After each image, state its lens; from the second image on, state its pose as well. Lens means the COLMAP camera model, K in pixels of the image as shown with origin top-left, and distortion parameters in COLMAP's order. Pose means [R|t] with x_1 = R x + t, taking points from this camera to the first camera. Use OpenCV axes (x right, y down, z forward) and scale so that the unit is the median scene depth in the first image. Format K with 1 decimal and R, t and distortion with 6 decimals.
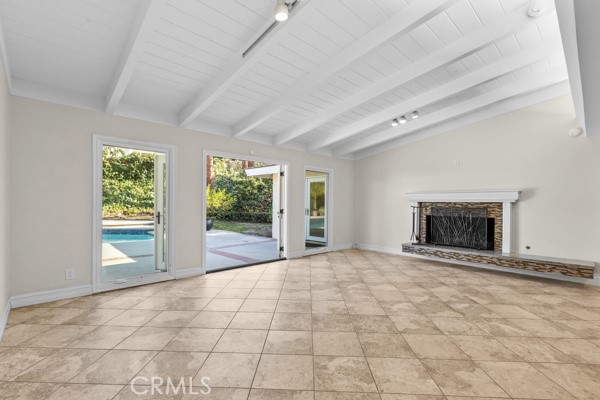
lens RADIAL K [[273.5, 0, 302.5], [0, 273.5, 201.5], [0, 0, 1]] dist [0.005361, -0.000153]
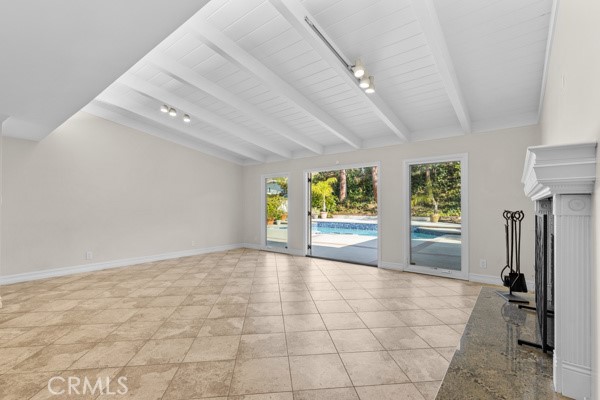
lens RADIAL K [[273.5, 0, 302.5], [0, 273.5, 202.2], [0, 0, 1]] dist [0.005361, -0.000153]
pose [[0.139263, -0.022910, -0.989990, 1.716573], [0.007349, 0.999729, -0.022101, 0.016896], [0.990228, -0.004198, 0.139394, 1.258973]]
